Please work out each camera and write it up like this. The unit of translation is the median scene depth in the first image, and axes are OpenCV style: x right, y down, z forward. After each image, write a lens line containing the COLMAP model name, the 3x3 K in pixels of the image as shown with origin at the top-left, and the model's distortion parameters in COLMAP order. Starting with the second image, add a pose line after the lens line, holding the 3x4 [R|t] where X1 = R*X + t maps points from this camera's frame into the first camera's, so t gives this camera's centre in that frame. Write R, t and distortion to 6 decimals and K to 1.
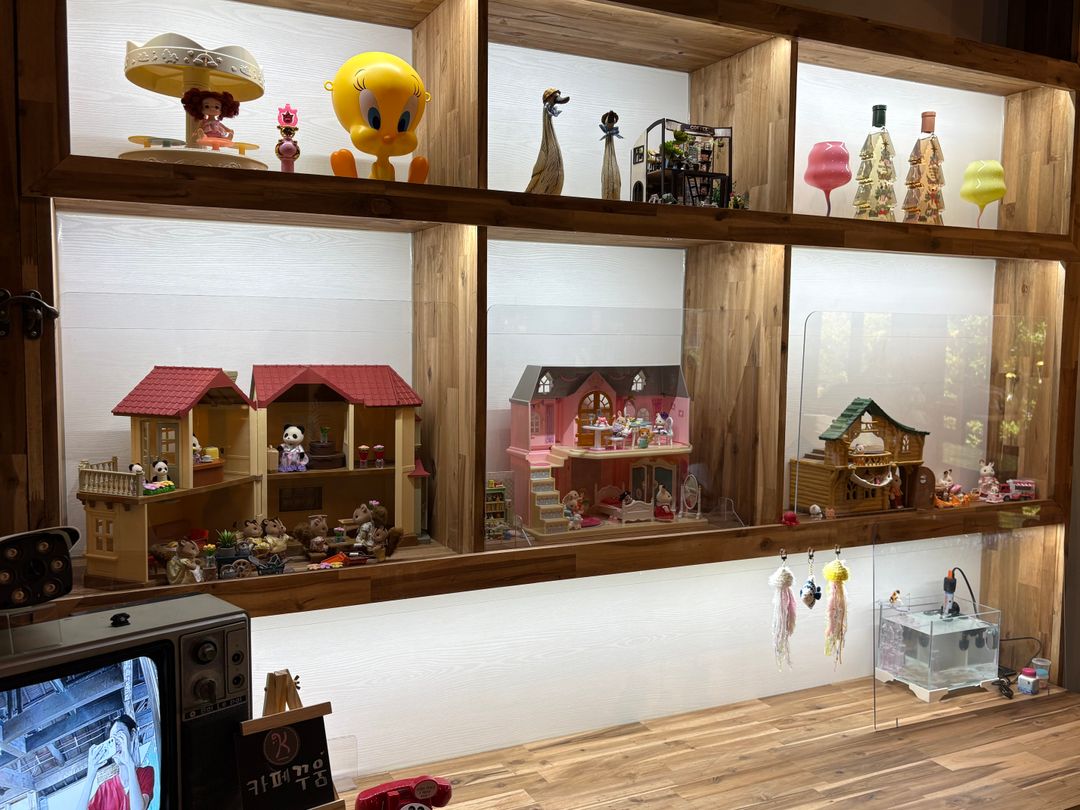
lens RADIAL K [[946.8, 0, 539.7], [0, 946.8, 406.4], [0, 0, 1]] dist [0.012422, 0.001226]
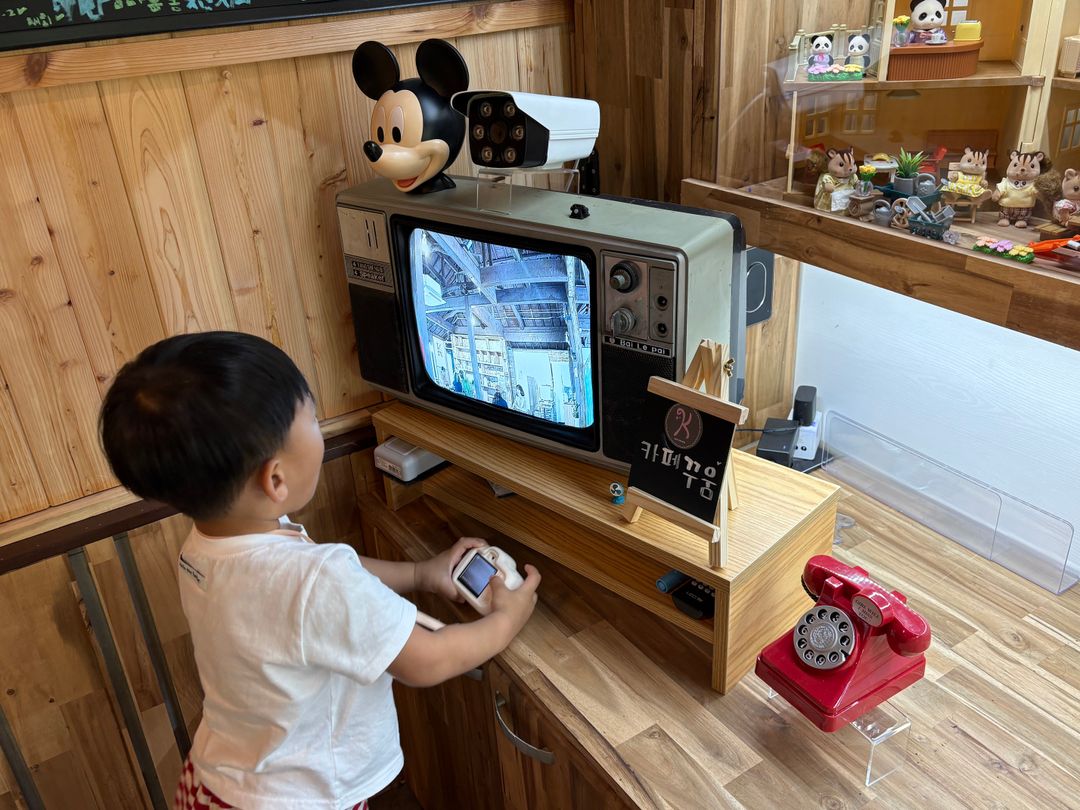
lens RADIAL K [[946.8, 0, 540.3], [0, 946.8, 405.0], [0, 0, 1]] dist [0.012422, 0.001226]
pose [[0.120287, 0.446299, -0.886763, 0.425738], [-0.006331, 0.893575, 0.448869, -0.017849], [0.992719, -0.048379, 0.110310, 0.811264]]
